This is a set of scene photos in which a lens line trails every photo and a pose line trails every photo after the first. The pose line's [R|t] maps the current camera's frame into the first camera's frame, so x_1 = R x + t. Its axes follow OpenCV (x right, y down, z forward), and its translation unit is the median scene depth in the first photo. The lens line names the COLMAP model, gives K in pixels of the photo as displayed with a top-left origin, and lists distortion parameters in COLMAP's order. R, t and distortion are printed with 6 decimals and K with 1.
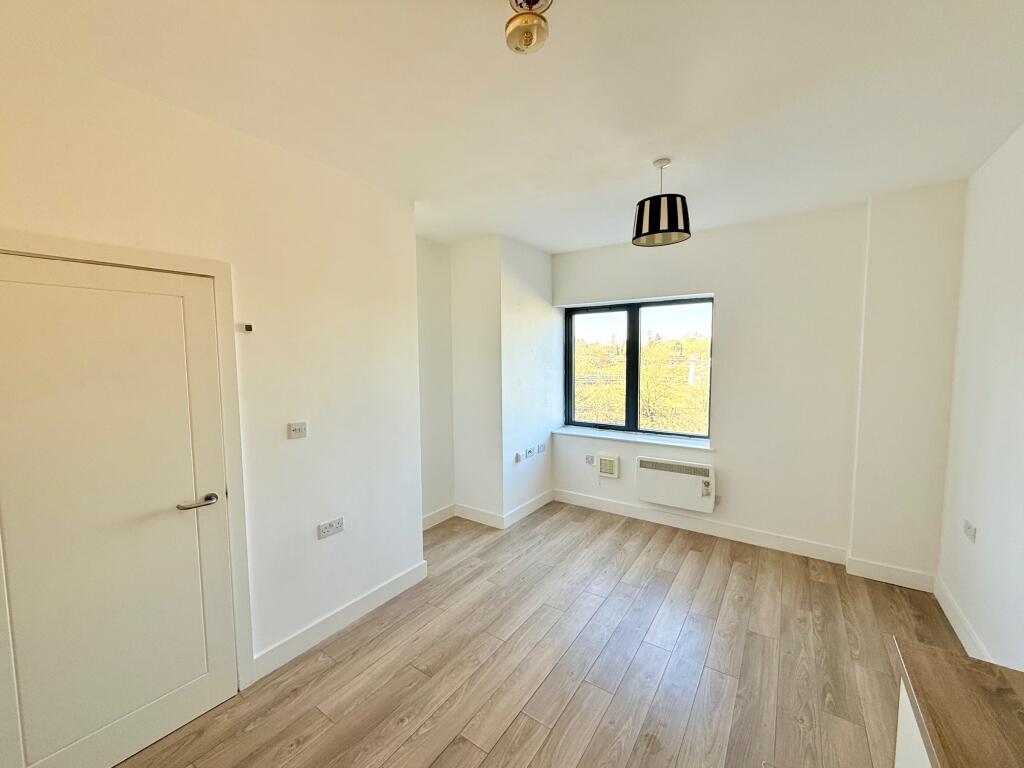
lens RADIAL K [[409.5, 0, 513.6], [0, 409.5, 384.7], [0, 0, 1]] dist [0.000266, 0.000109]
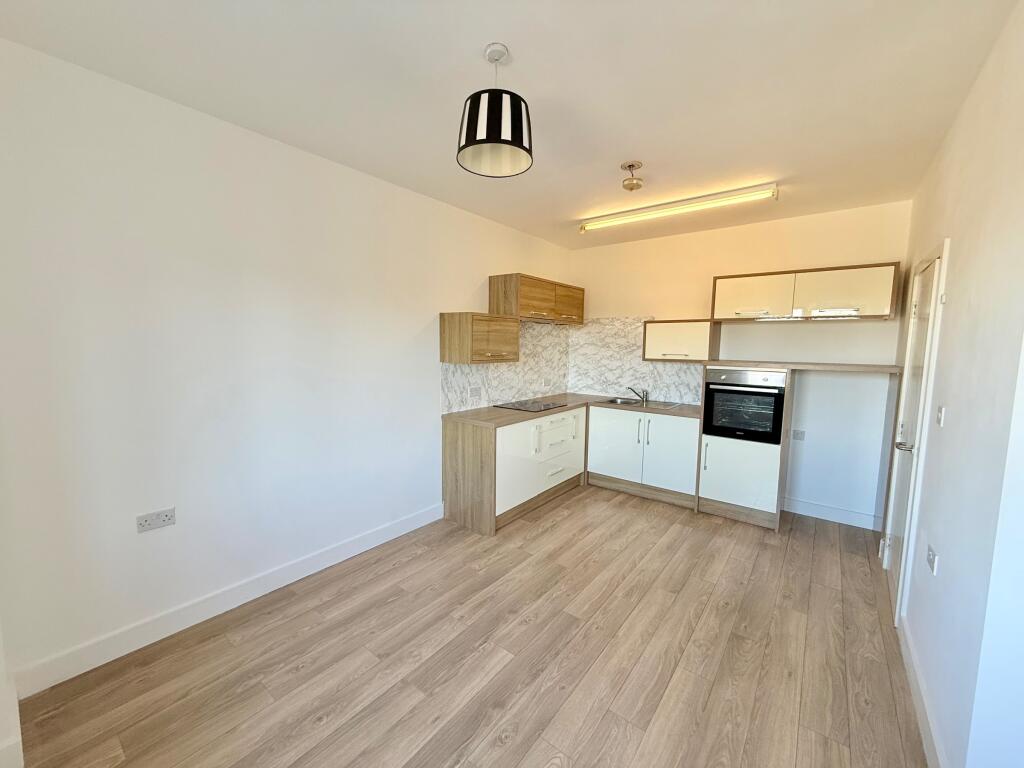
lens RADIAL K [[409.5, 0, 509.2], [0, 409.5, 383.3], [0, 0, 1]] dist [0.000266, 0.000109]
pose [[-0.997838, -0.013760, 0.064268, 0.280478], [-0.002046, 0.983867, 0.178890, -0.098356], [-0.065692, 0.178372, -0.981768, 1.745178]]
